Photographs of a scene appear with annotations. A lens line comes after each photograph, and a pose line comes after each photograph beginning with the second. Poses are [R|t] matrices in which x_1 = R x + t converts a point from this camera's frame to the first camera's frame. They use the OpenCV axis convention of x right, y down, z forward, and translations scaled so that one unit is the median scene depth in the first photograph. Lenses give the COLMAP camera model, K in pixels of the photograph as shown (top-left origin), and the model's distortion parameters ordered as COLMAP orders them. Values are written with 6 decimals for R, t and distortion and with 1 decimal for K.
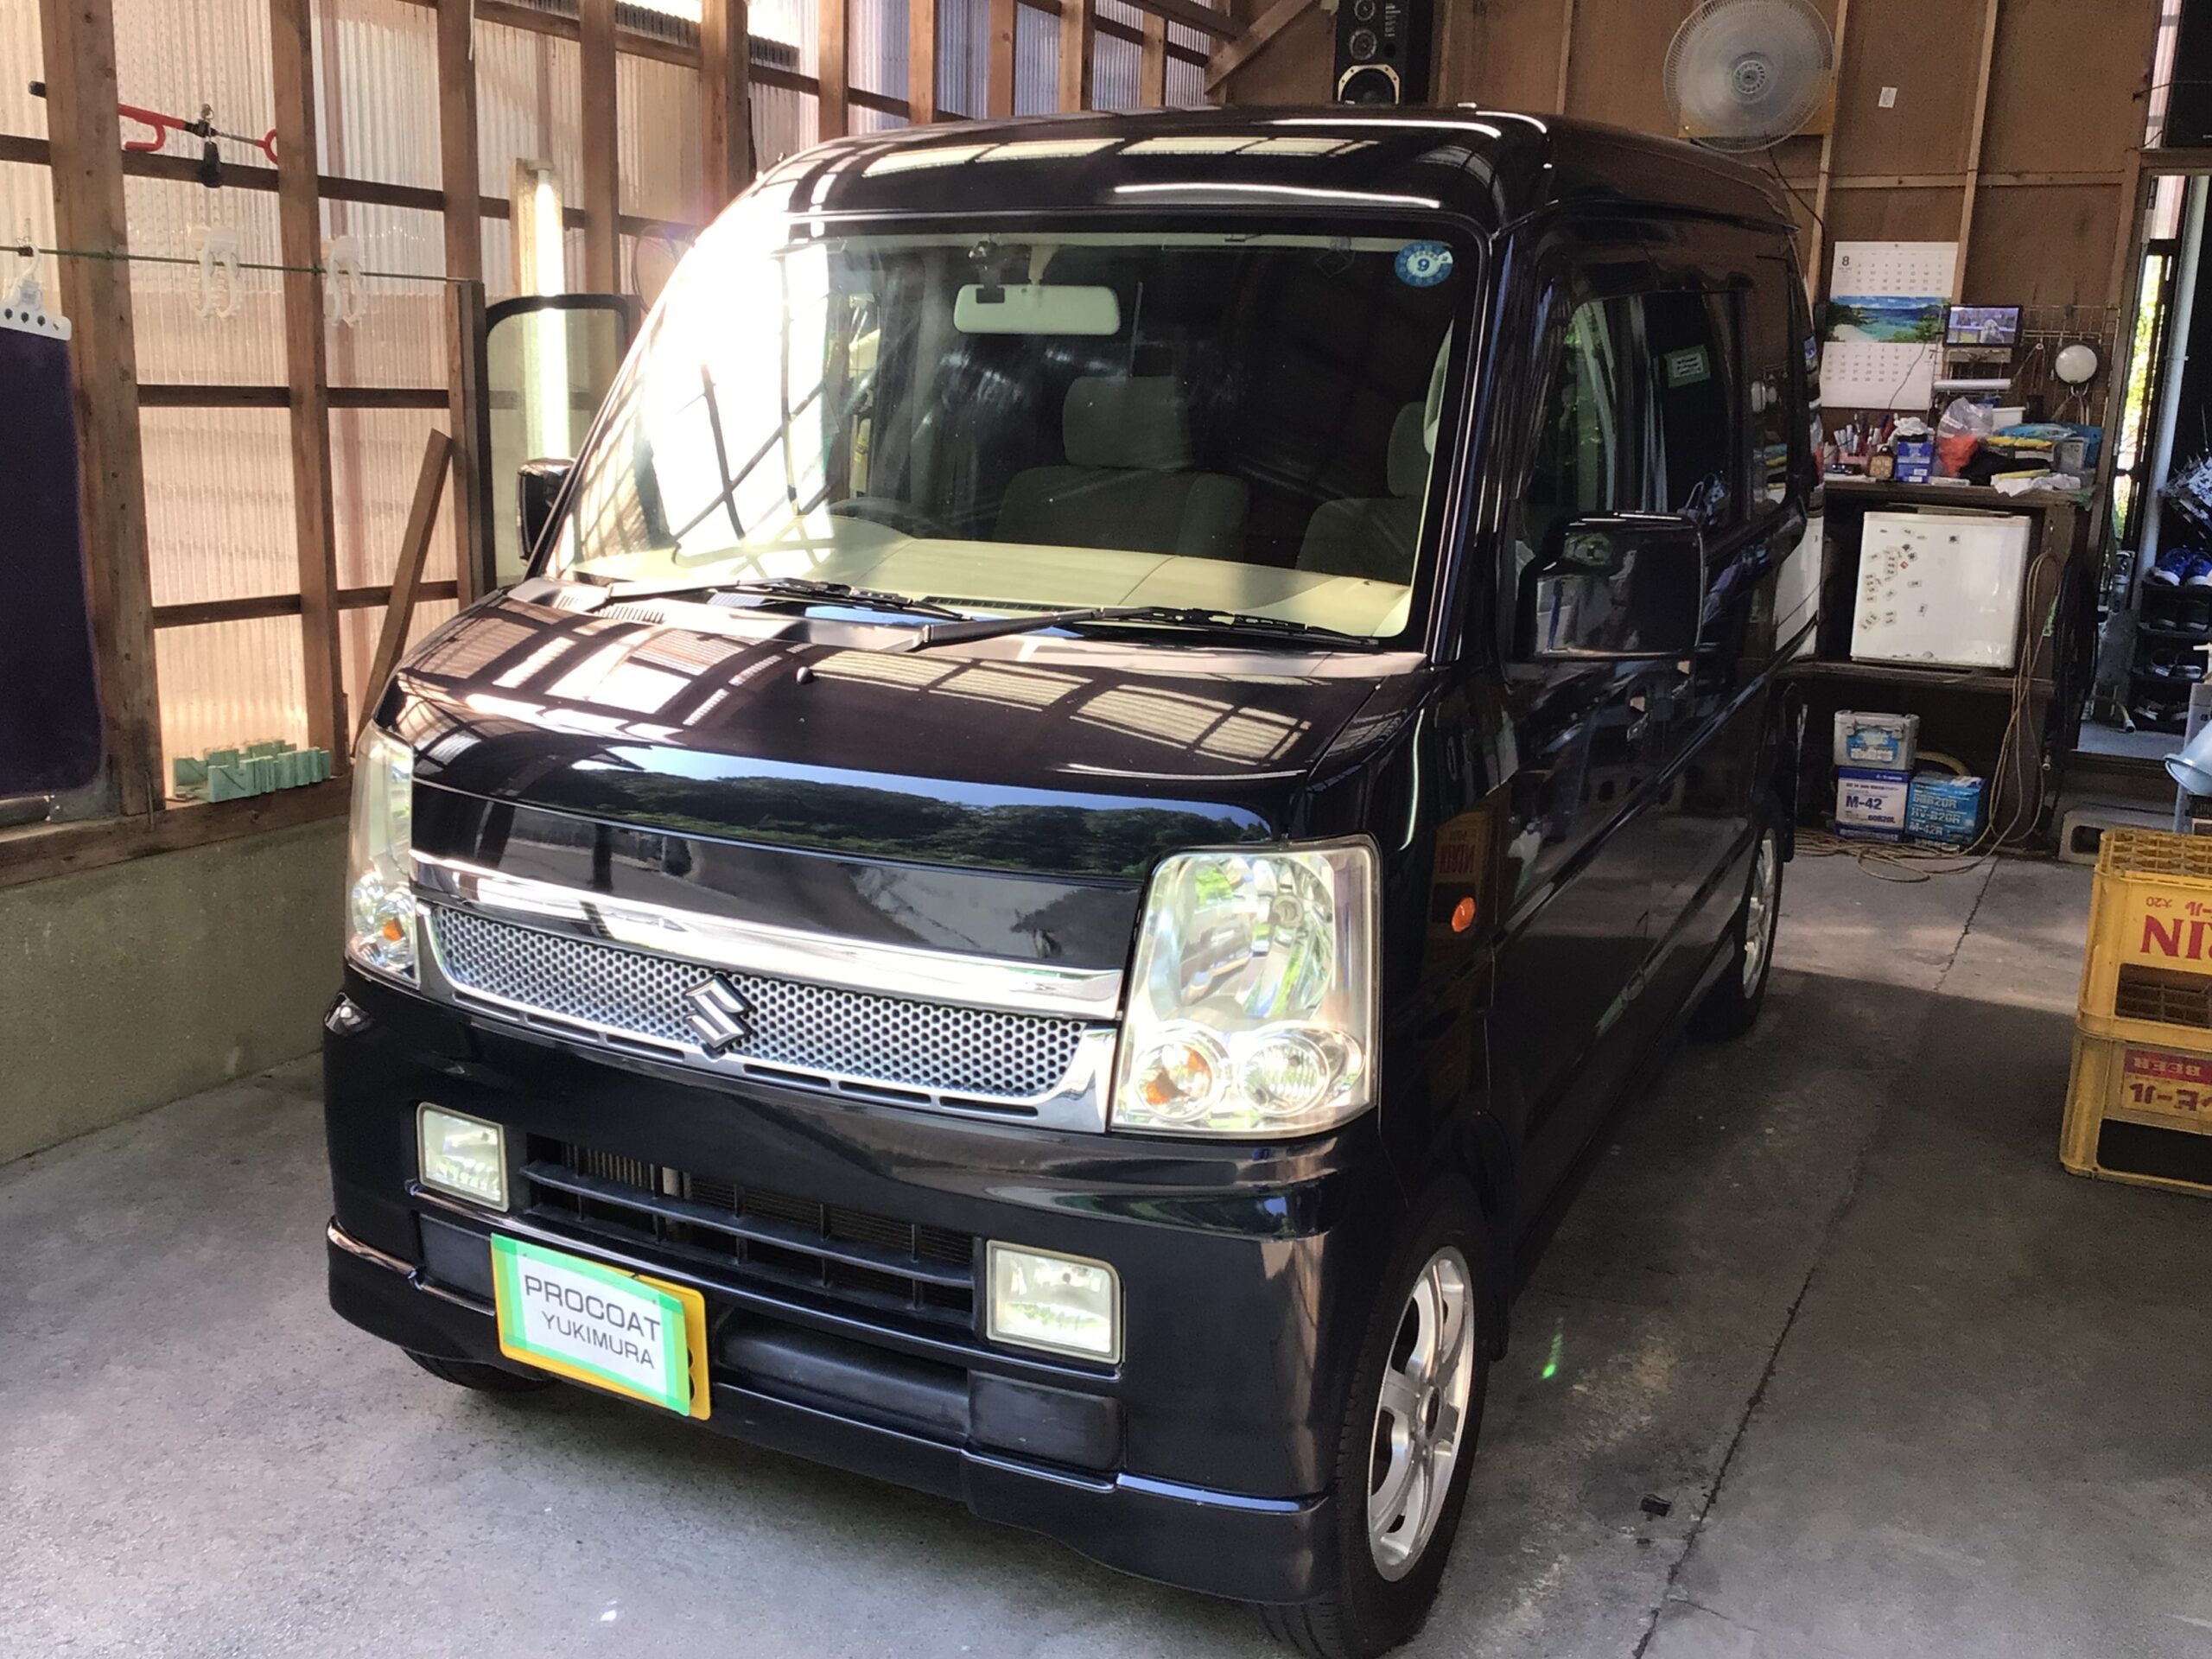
lens RADIAL K [[1972.8, 0, 1110.1], [0, 1972.8, 808.6], [0, 0, 1]] dist [0.042373, -0.084692]
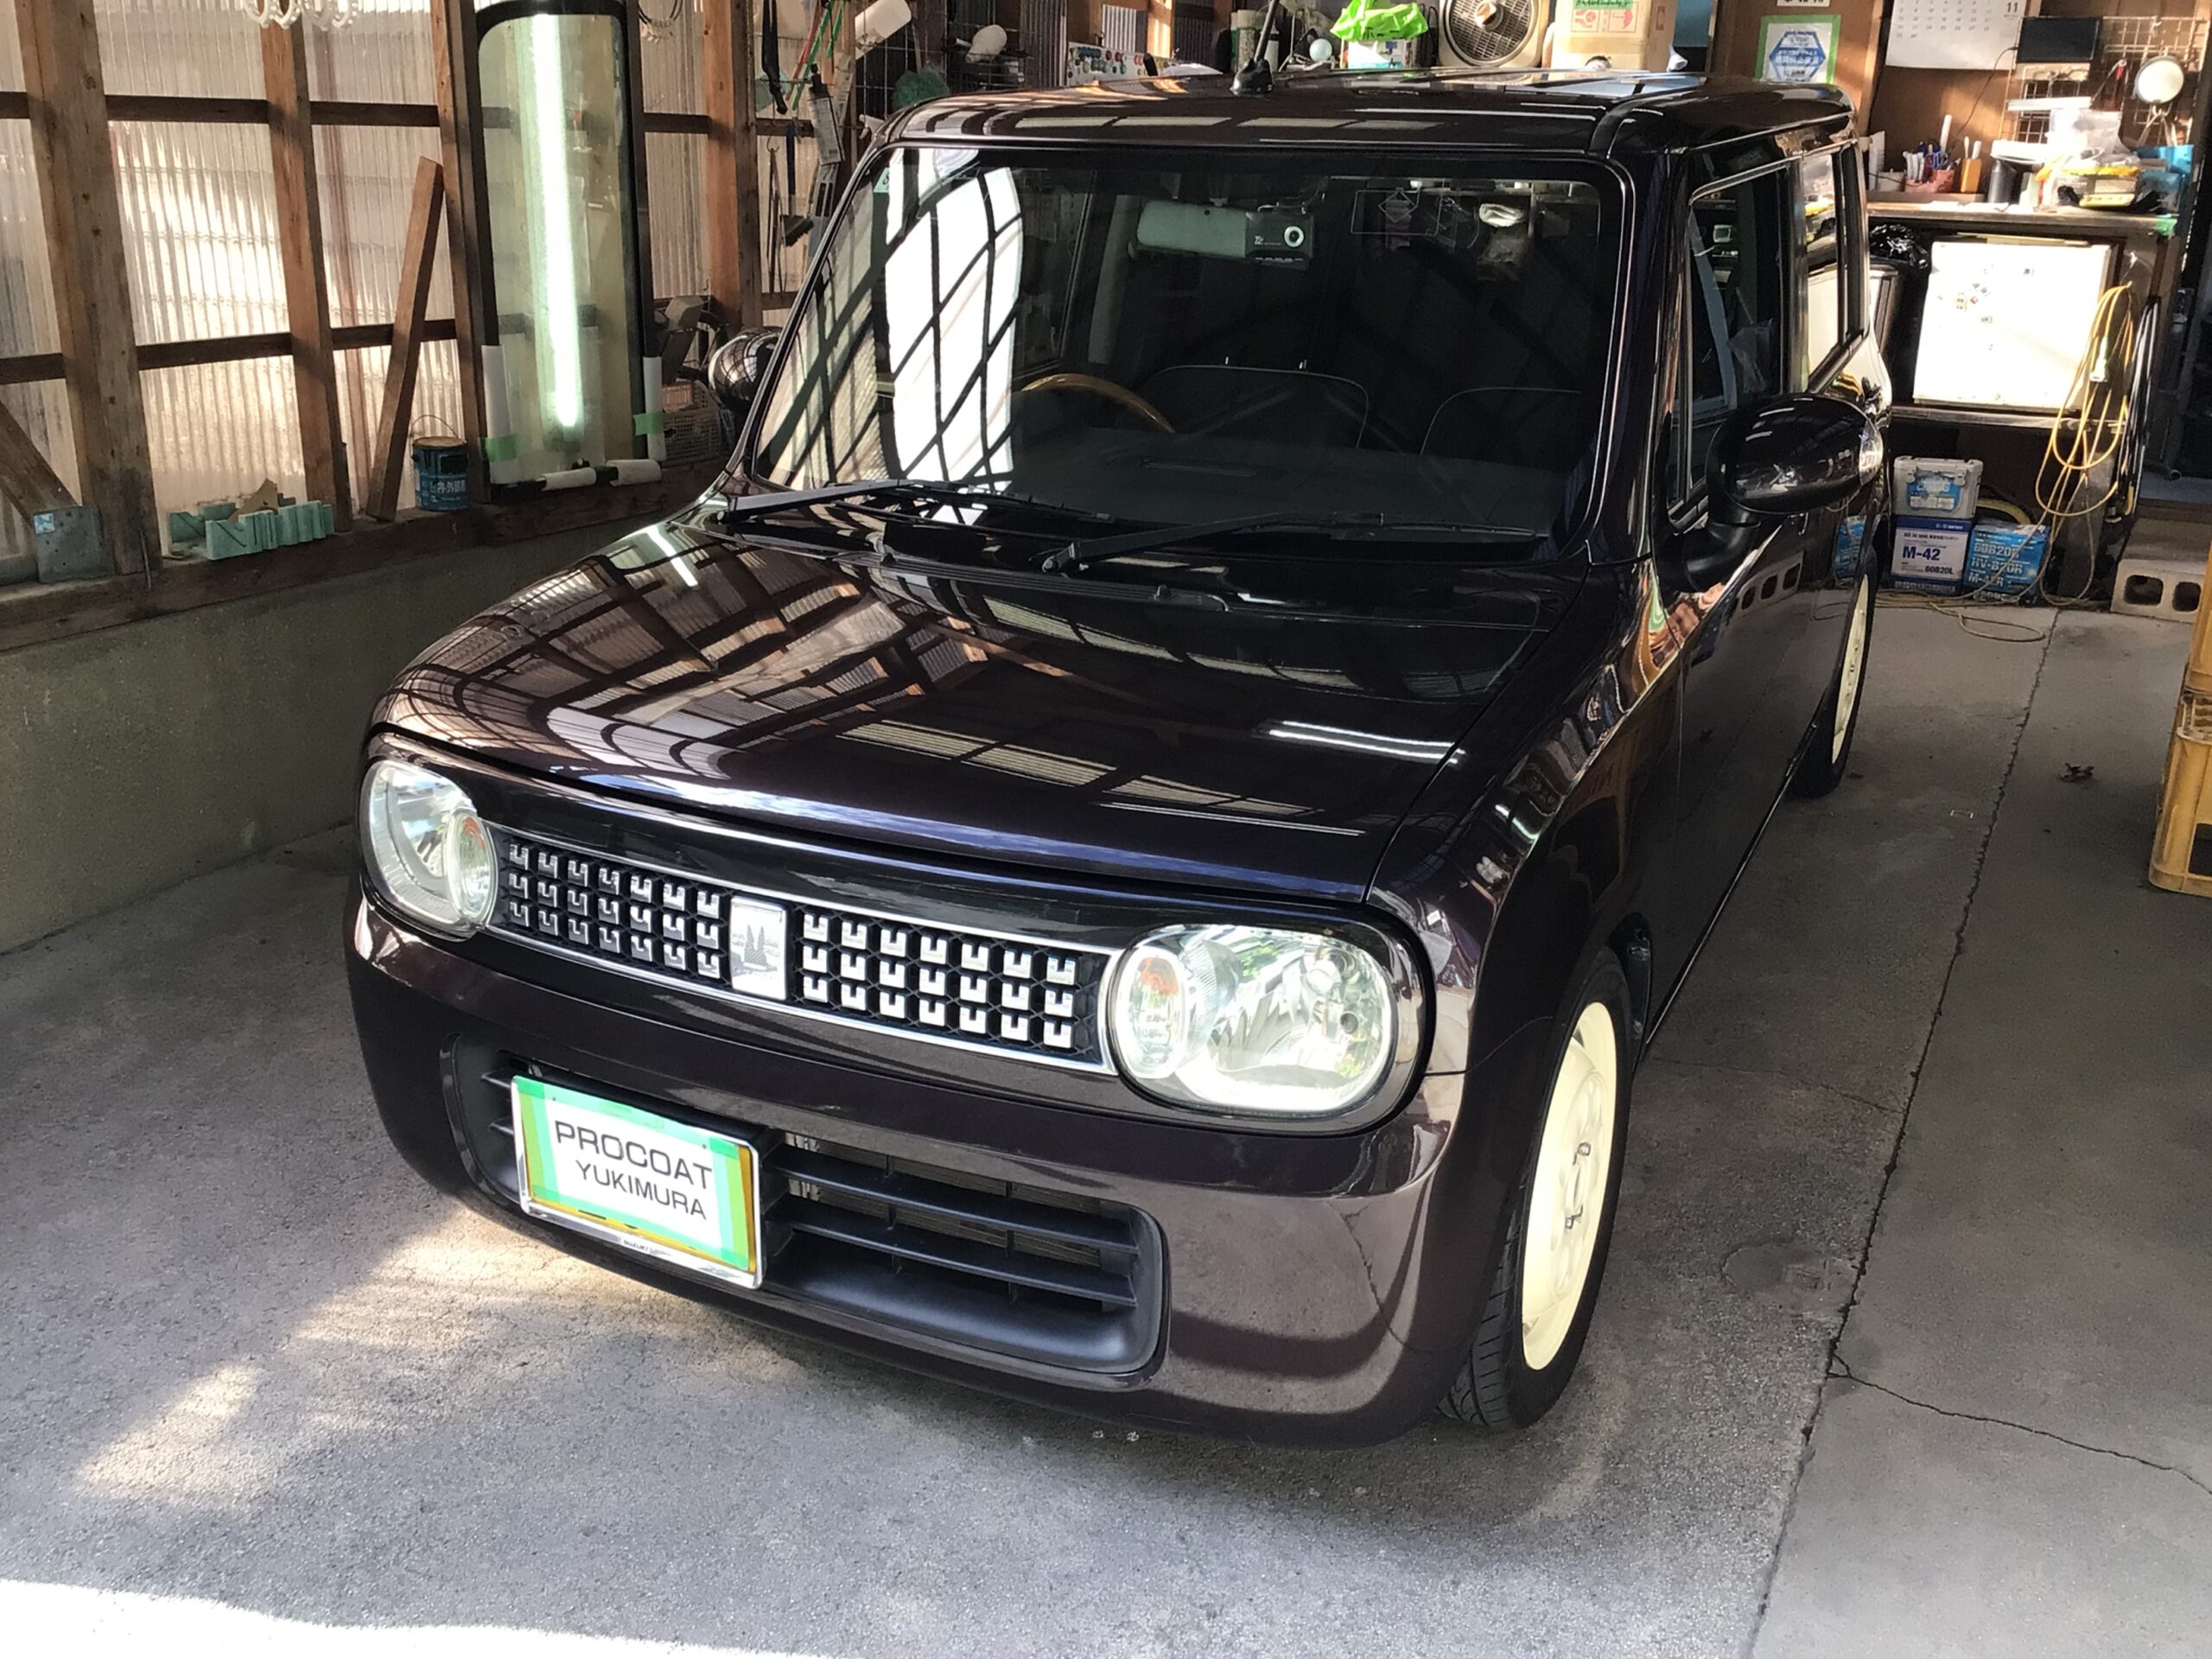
lens RADIAL K [[1972.8, 0, 1103.1], [0, 1972.8, 814.8], [0, 0, 1]] dist [0.042373, -0.084692]
pose [[0.999840, -0.011053, 0.014090, -0.043416], [0.009321, 0.993024, 0.117546, 0.008682], [-0.015291, -0.117396, 0.992967, 0.049148]]
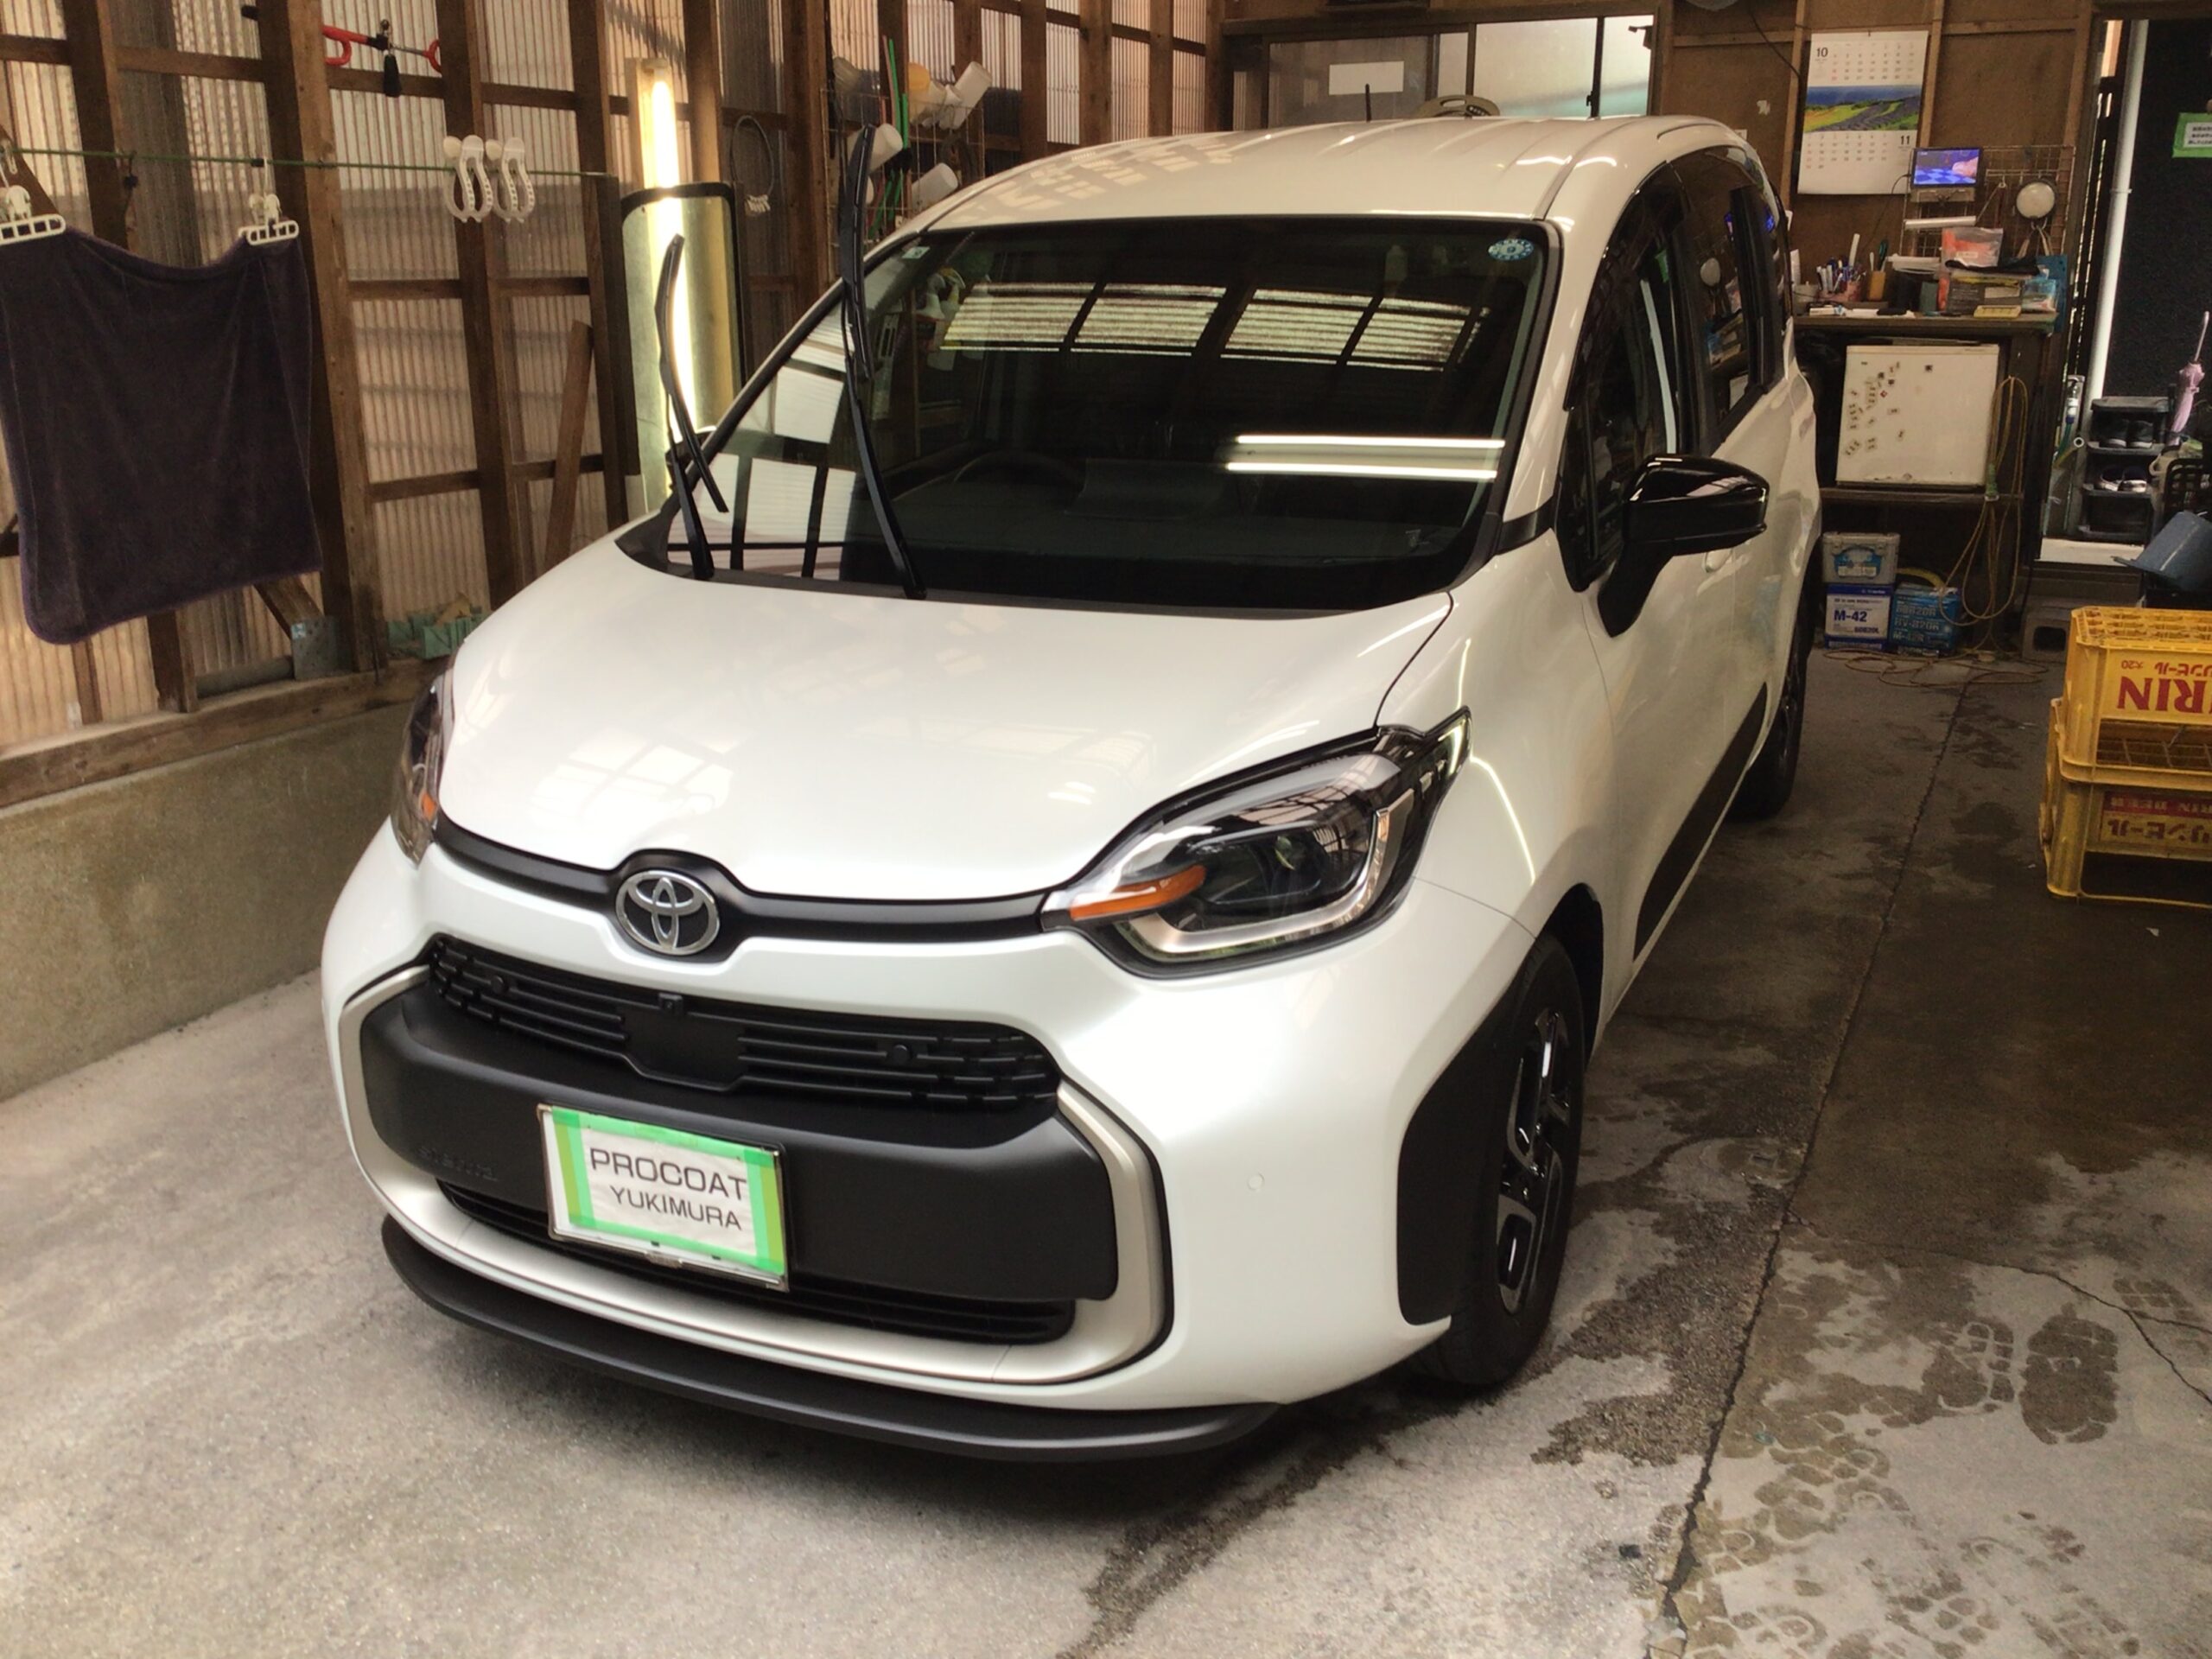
lens RADIAL K [[1972.8, 0, 1100.3], [0, 1972.8, 812.0], [0, 0, 1]] dist [0.042373, -0.084692]
pose [[0.998630, -0.043733, 0.028722, -0.095104], [0.041789, 0.997003, 0.065104, 0.022952], [-0.031483, -0.063815, 0.997465, -0.116327]]
